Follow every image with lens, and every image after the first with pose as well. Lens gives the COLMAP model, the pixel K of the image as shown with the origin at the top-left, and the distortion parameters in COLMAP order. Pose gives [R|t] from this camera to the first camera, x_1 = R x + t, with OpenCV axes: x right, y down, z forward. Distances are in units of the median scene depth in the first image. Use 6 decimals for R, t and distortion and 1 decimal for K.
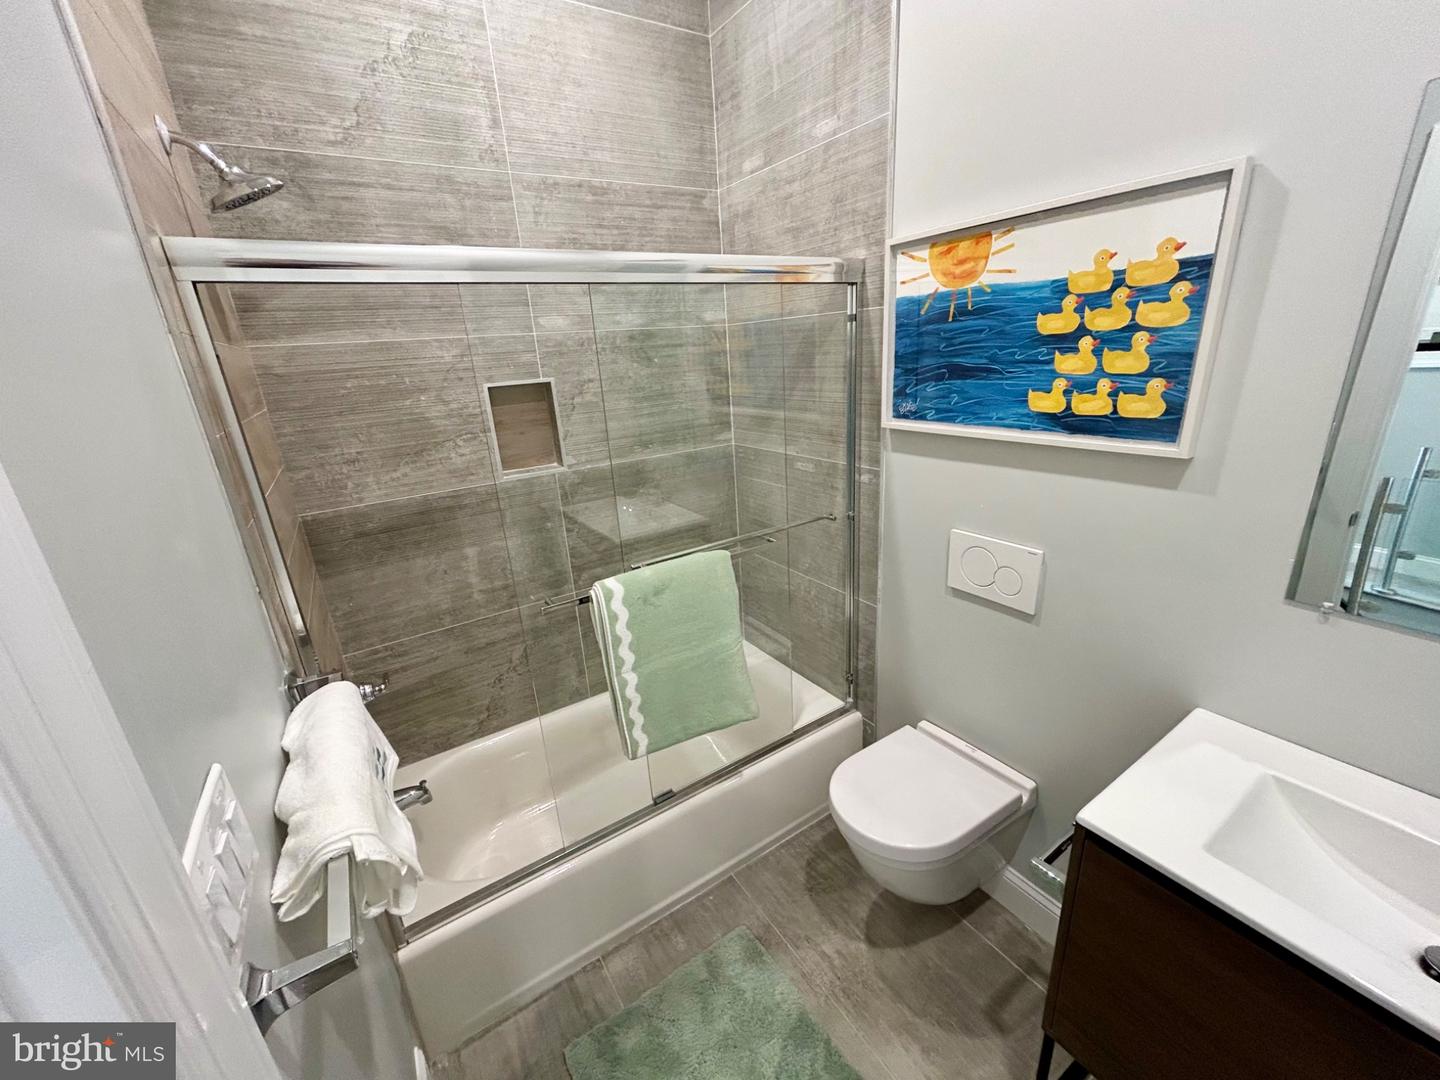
lens RADIAL K [[576.4, 0, 713.2], [0, 576.4, 537.8], [0, 0, 1]] dist [0.002071, 0.000773]
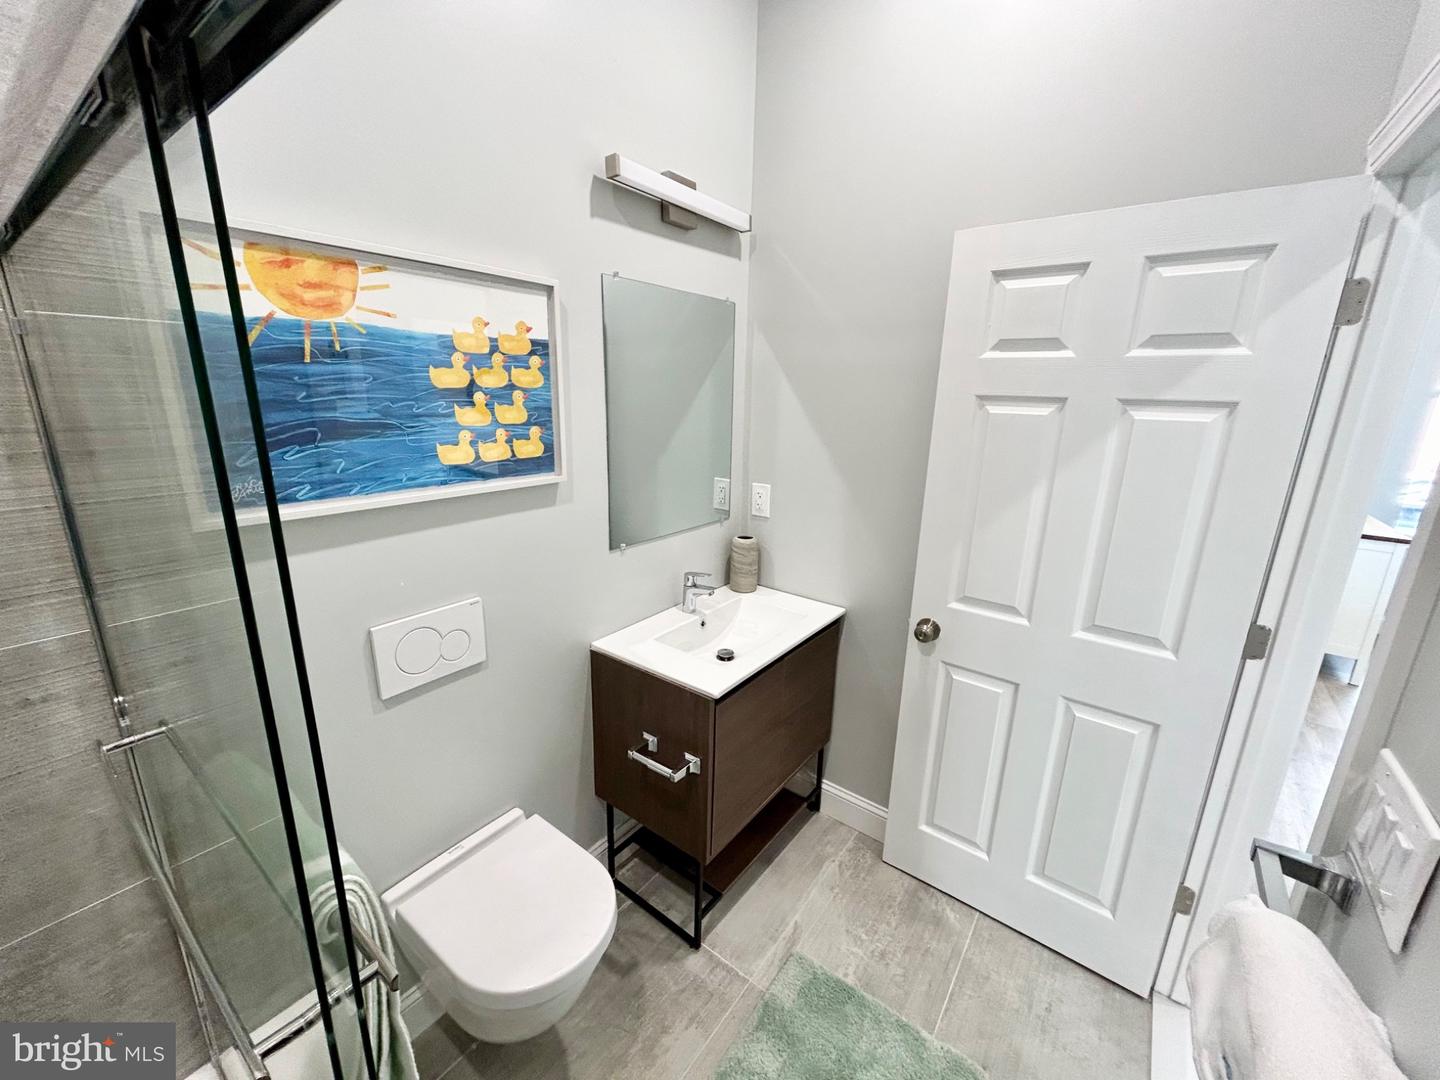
lens RADIAL K [[576.4, 0, 723.2], [0, 576.4, 544.7], [0, 0, 1]] dist [0.002071, 0.000773]
pose [[-0.350623, -0.191731, 0.916680, -0.542715], [0.301662, 0.903528, 0.304363, -0.261140], [-0.886602, 0.383244, -0.258960, 0.917452]]
